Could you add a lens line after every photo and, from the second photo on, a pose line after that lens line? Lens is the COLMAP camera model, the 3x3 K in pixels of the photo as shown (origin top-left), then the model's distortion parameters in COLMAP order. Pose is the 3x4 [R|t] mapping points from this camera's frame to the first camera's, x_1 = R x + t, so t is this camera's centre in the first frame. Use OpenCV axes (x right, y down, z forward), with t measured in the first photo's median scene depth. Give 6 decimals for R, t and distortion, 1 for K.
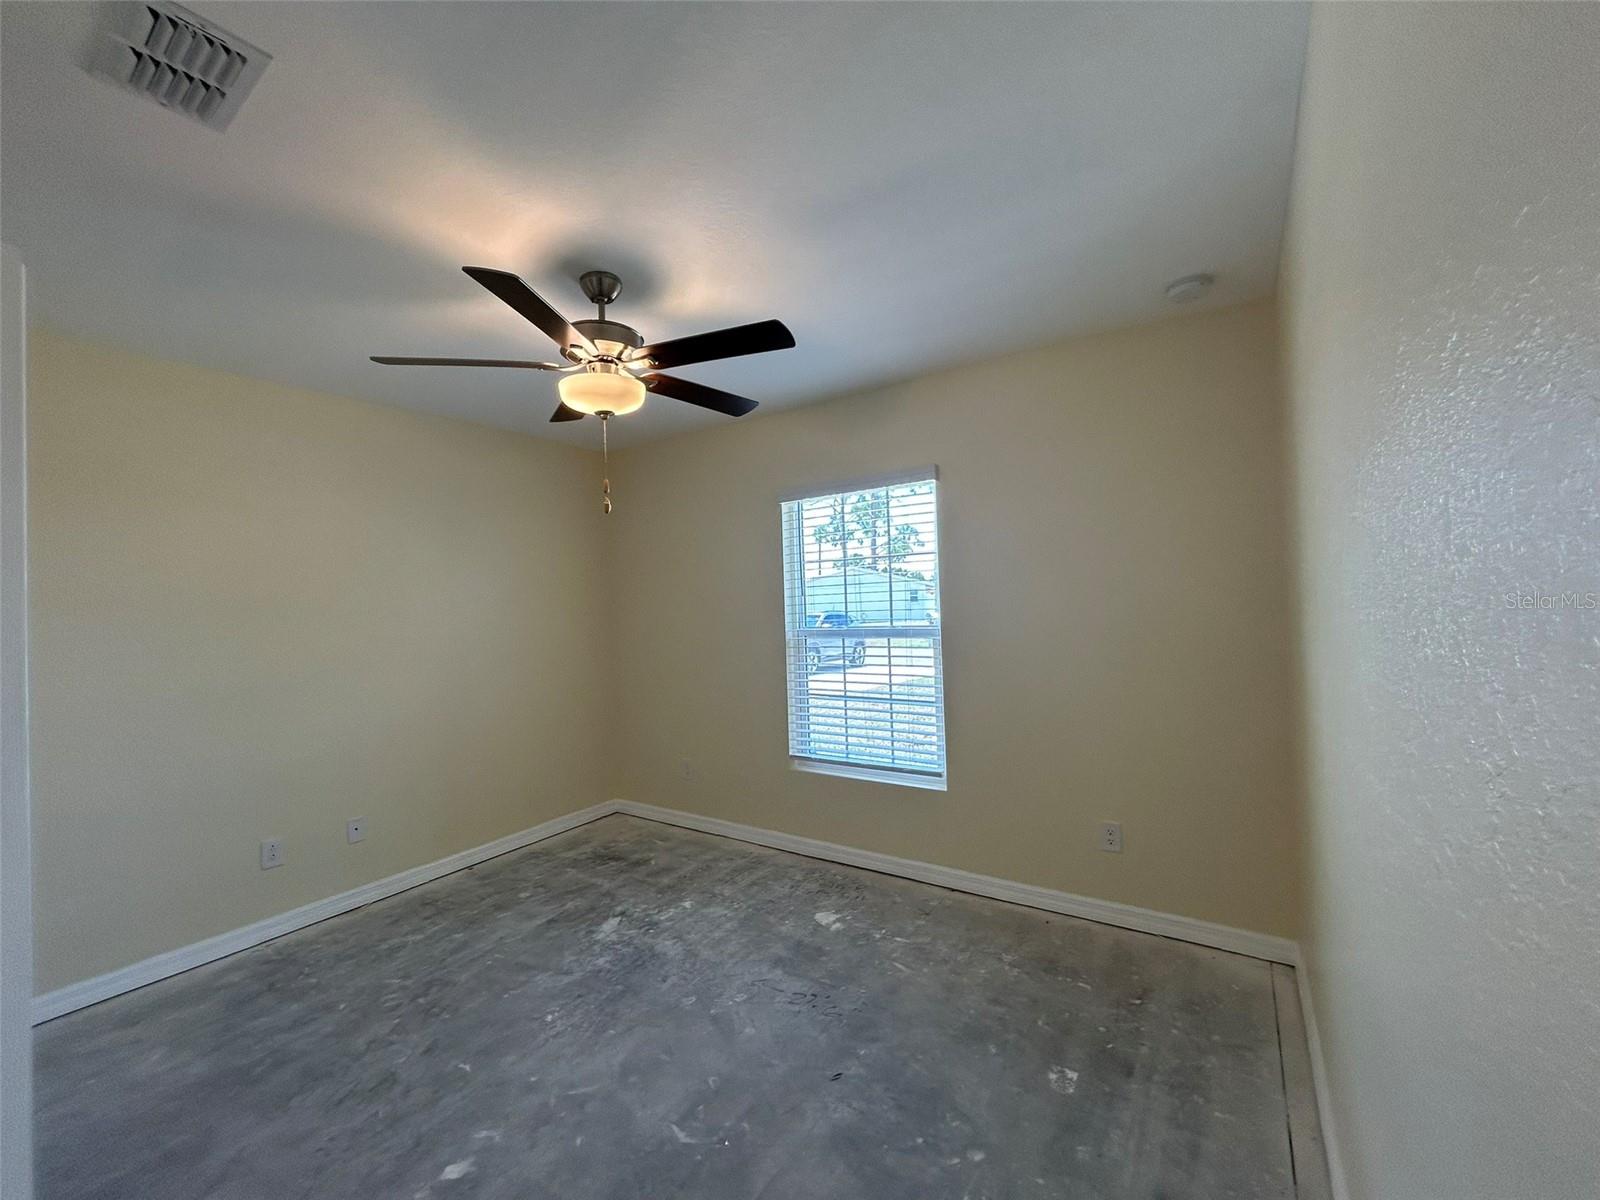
lens RADIAL K [[645.4, 0, 797.2], [0, 645.4, 597.8], [0, 0, 1]] dist [-0.000136, 0.000150]
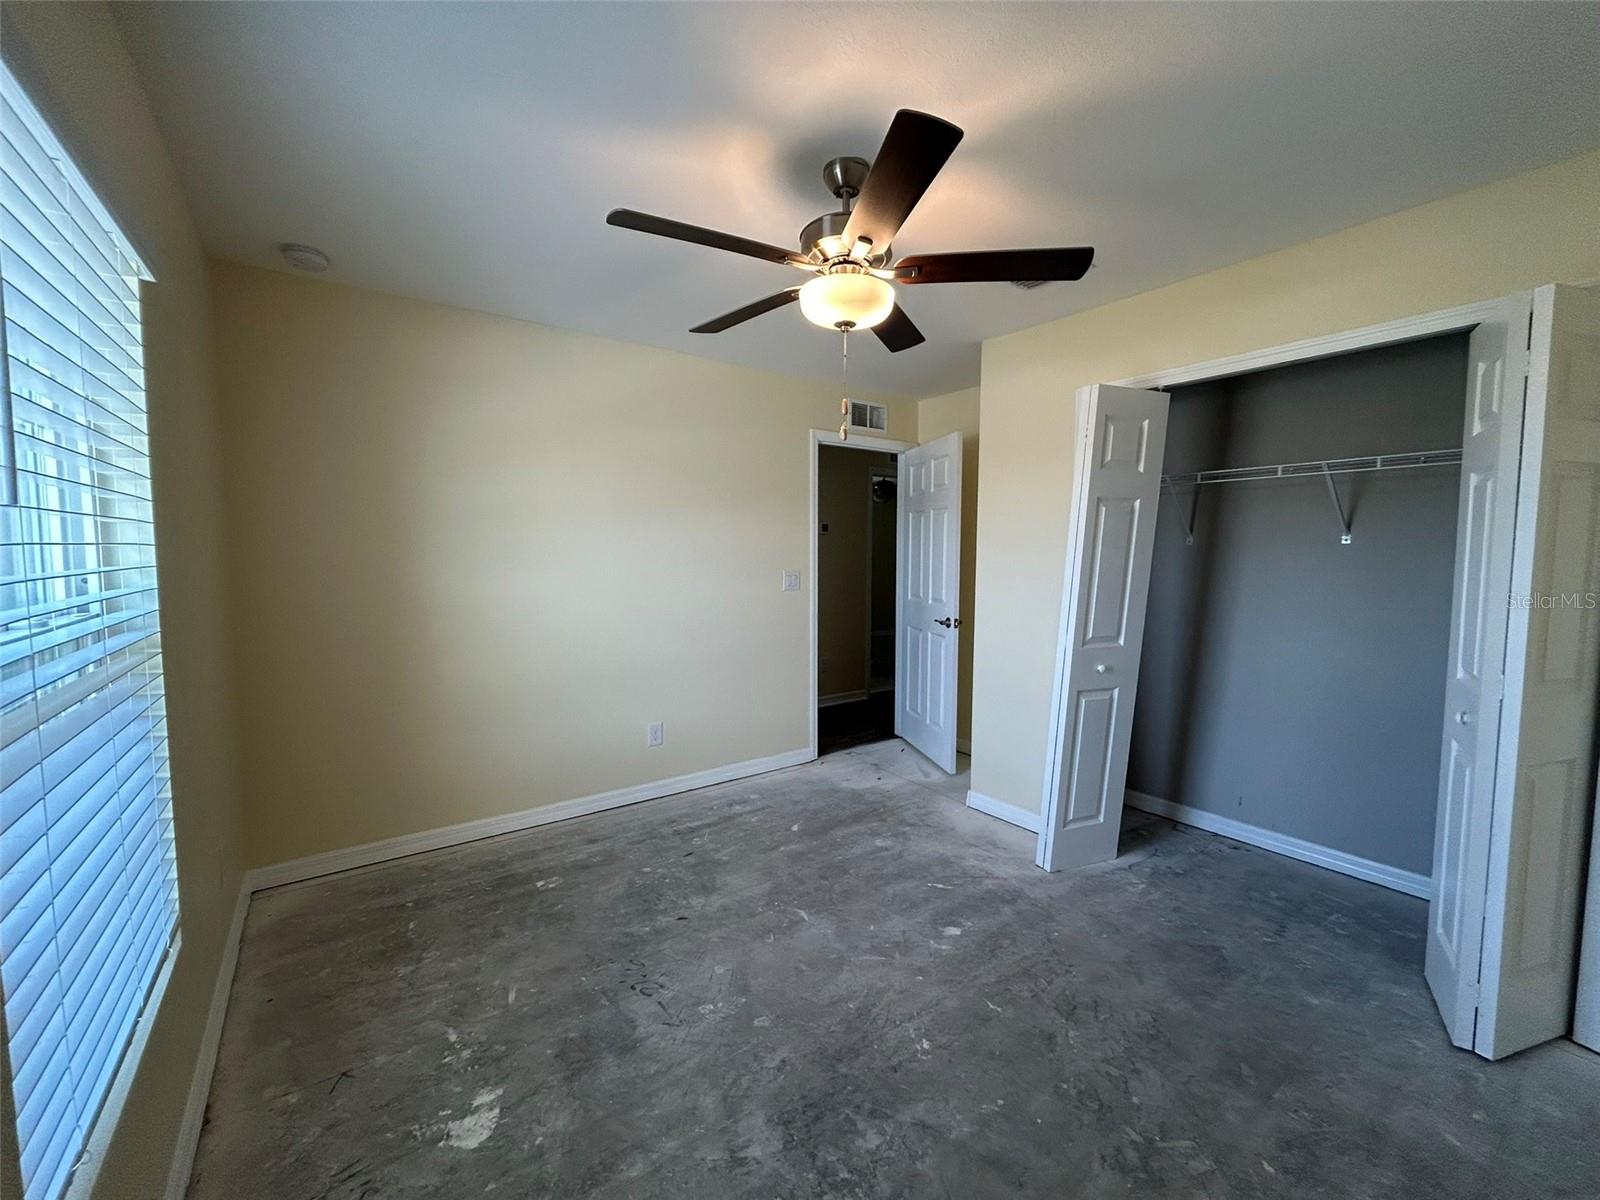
lens RADIAL K [[645.4, 0, 797.2], [0, 645.4, 597.8], [0, 0, 1]] dist [-0.000136, 0.000150]
pose [[-0.939678, 0.006082, 0.342006, -0.512578], [0.024937, 0.998400, 0.050760, 0.037722], [-0.341150, 0.056227, -0.938326, 1.786115]]
